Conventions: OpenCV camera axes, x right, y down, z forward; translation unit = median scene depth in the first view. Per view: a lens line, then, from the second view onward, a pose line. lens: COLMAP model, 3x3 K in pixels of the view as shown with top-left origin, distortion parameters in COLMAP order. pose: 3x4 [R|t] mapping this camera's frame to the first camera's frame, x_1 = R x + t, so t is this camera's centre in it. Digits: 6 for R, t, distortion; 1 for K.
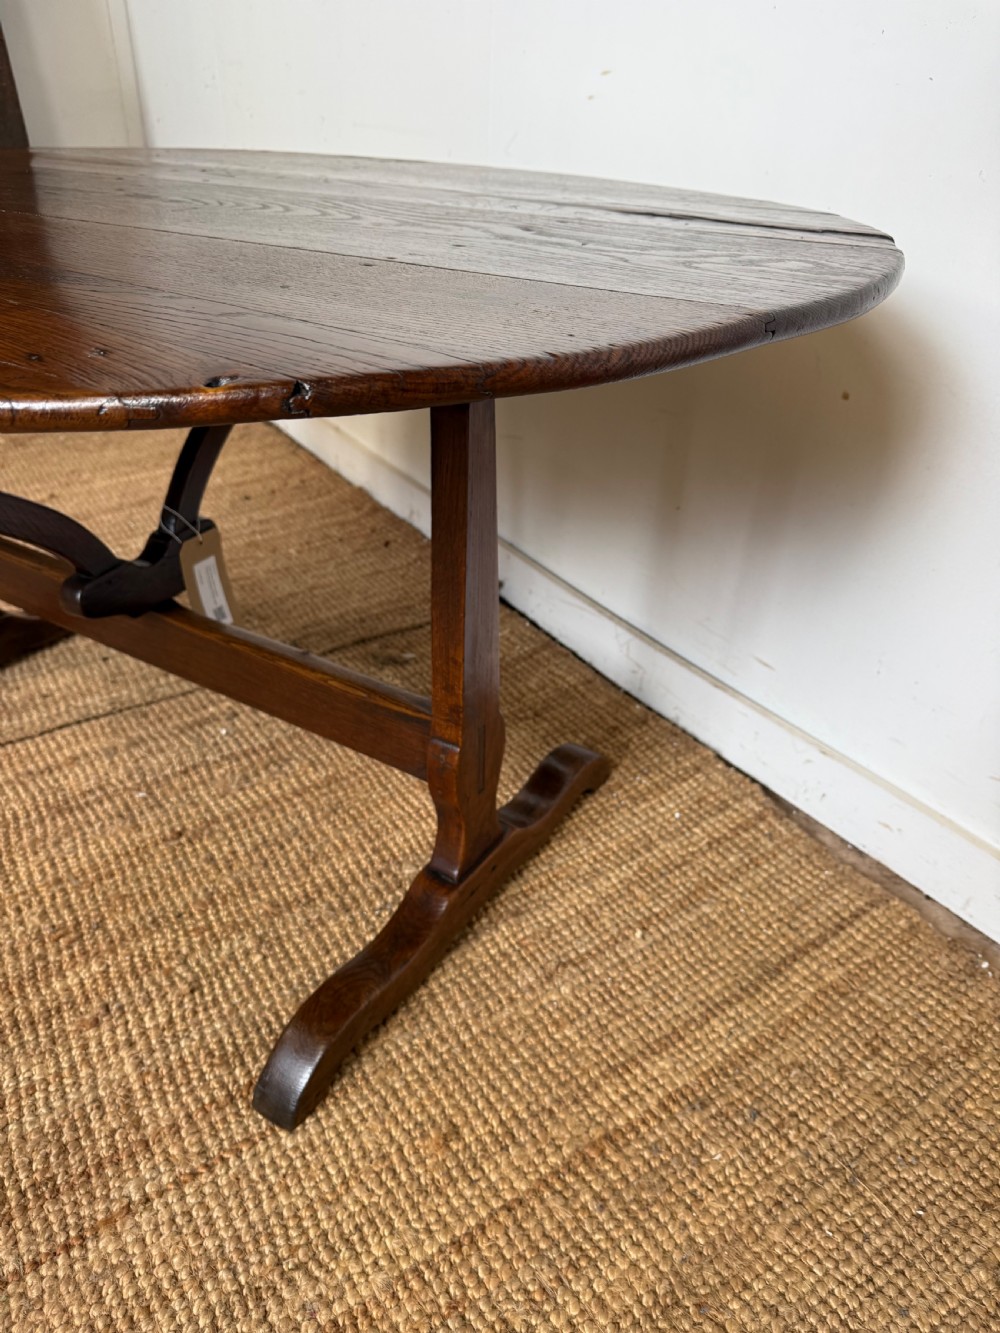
lens RADIAL K [[965.5, 0, 501.2], [0, 965.5, 676.9], [0, 0, 1]] dist [-0.009292, -0.005379]
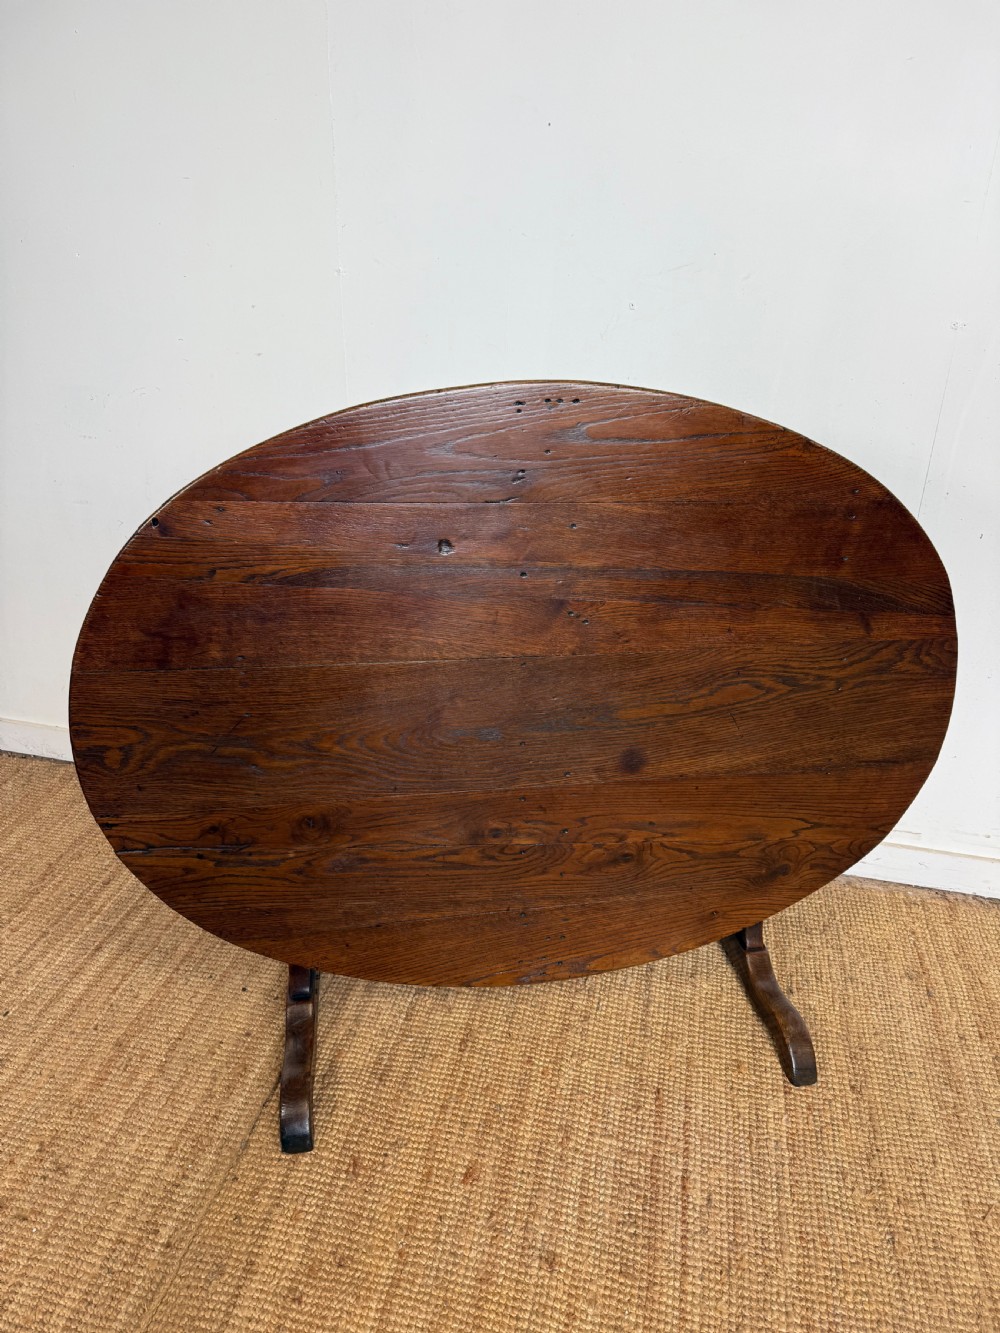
lens RADIAL K [[953.9, 0, 500.9], [0, 953.9, 671.0], [0, 0, 1]] dist [0.010485, -0.020082]
pose [[0.723493, -0.322356, 0.610446, -1.391093], [0.375518, 0.925779, 0.043813, -0.585308], [-0.579262, 0.197535, 0.790845, -0.495177]]
